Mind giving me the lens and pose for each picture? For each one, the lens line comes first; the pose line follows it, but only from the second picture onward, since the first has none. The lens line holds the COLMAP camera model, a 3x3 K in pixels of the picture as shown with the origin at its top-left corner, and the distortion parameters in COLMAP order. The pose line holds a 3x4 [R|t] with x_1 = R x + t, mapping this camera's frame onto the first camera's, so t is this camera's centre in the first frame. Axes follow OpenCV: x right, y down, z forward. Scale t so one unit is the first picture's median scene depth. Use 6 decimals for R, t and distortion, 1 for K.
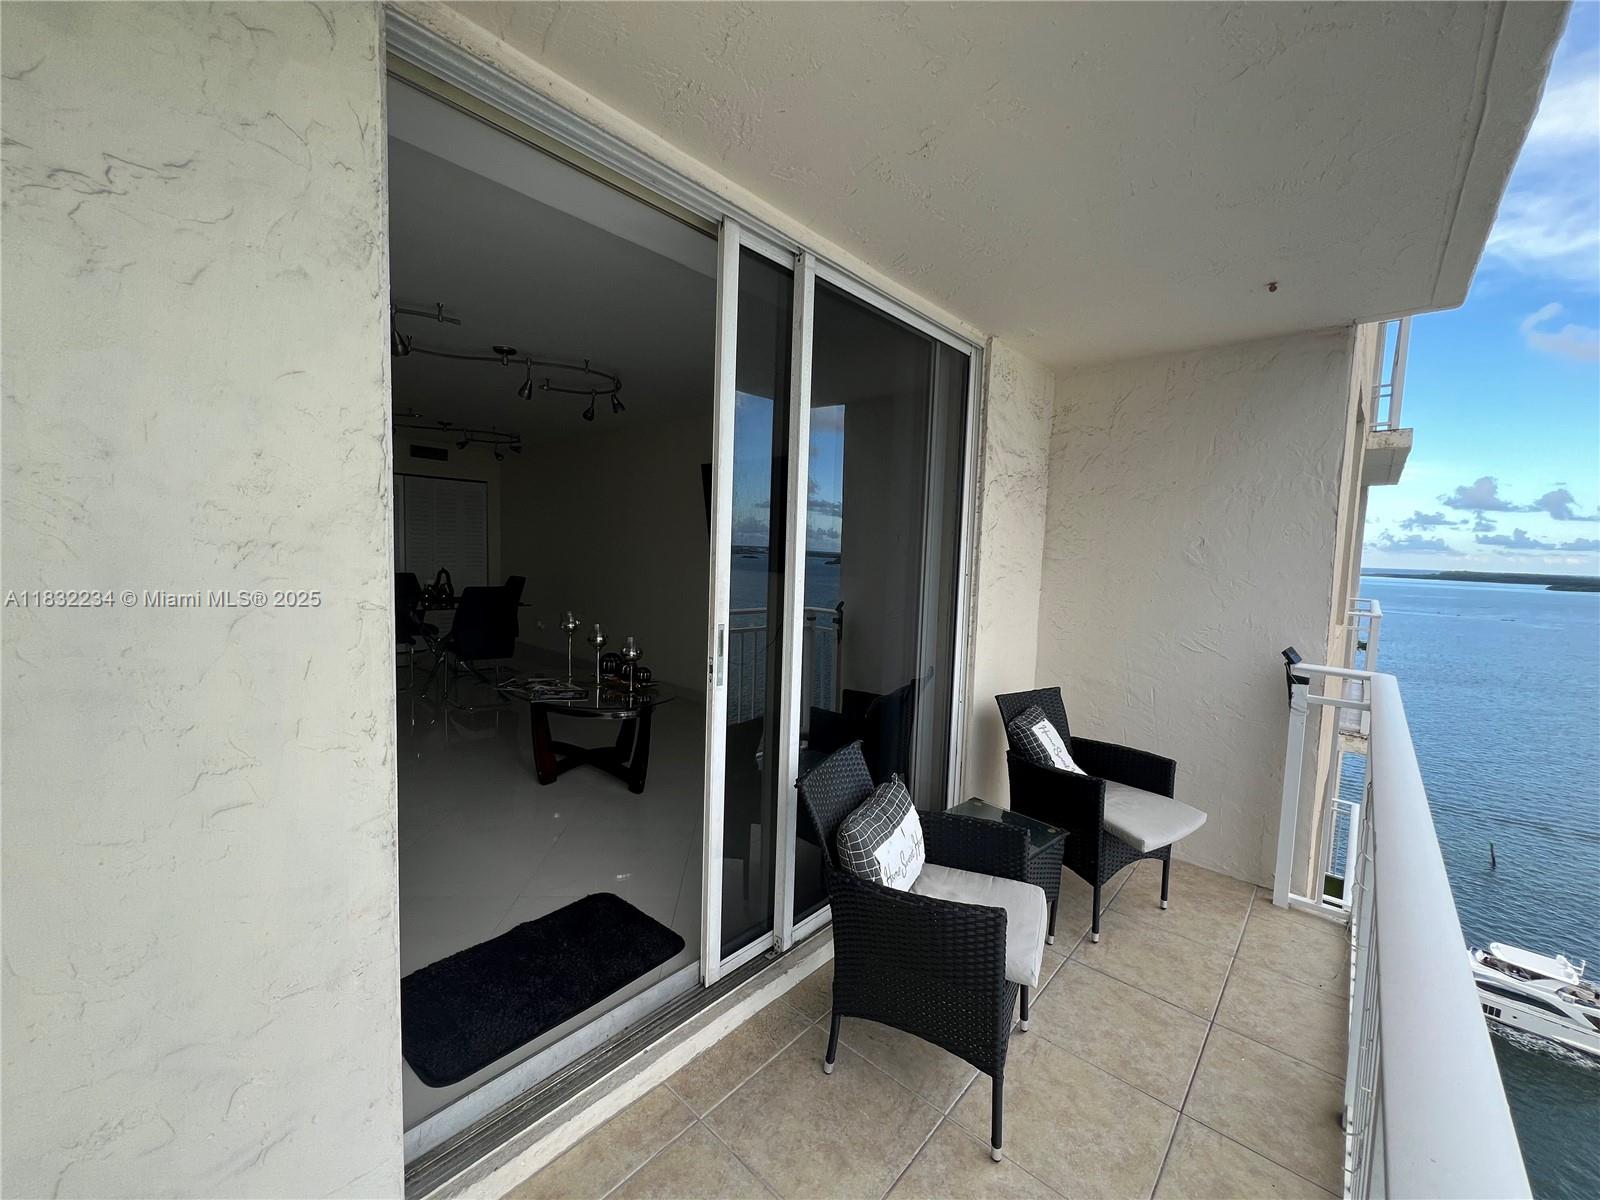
lens RADIAL K [[642.0, 0, 799.6], [0, 642.0, 596.2], [0, 0, 1]] dist [-0.001379, 0.000313]
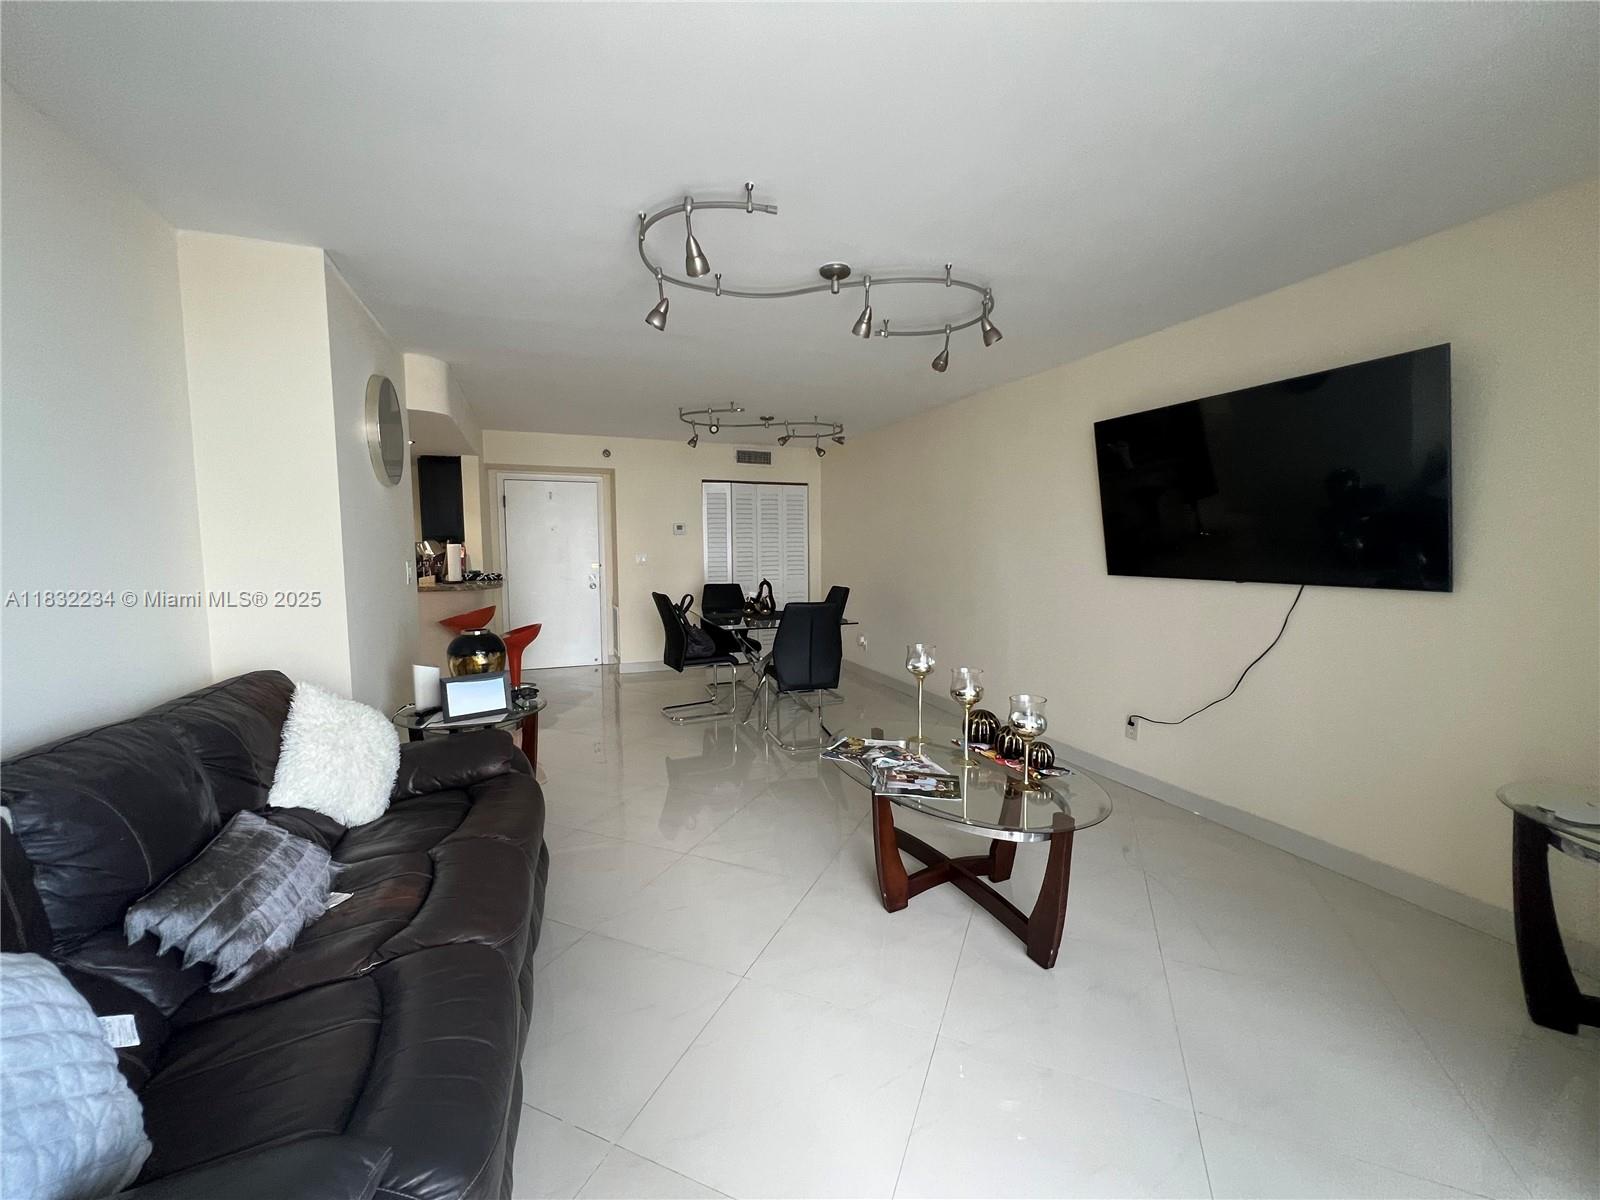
lens RADIAL K [[640.0, 0, 800.5], [0, 640.0, 596.6], [0, 0, 1]] dist [-0.001956, 0.000314]
pose [[0.895137, -0.000725, -0.445790, -0.170252], [-0.000388, 0.999997, -0.002405, -0.026453], [0.445791, 0.002326, 0.895134, 0.335845]]
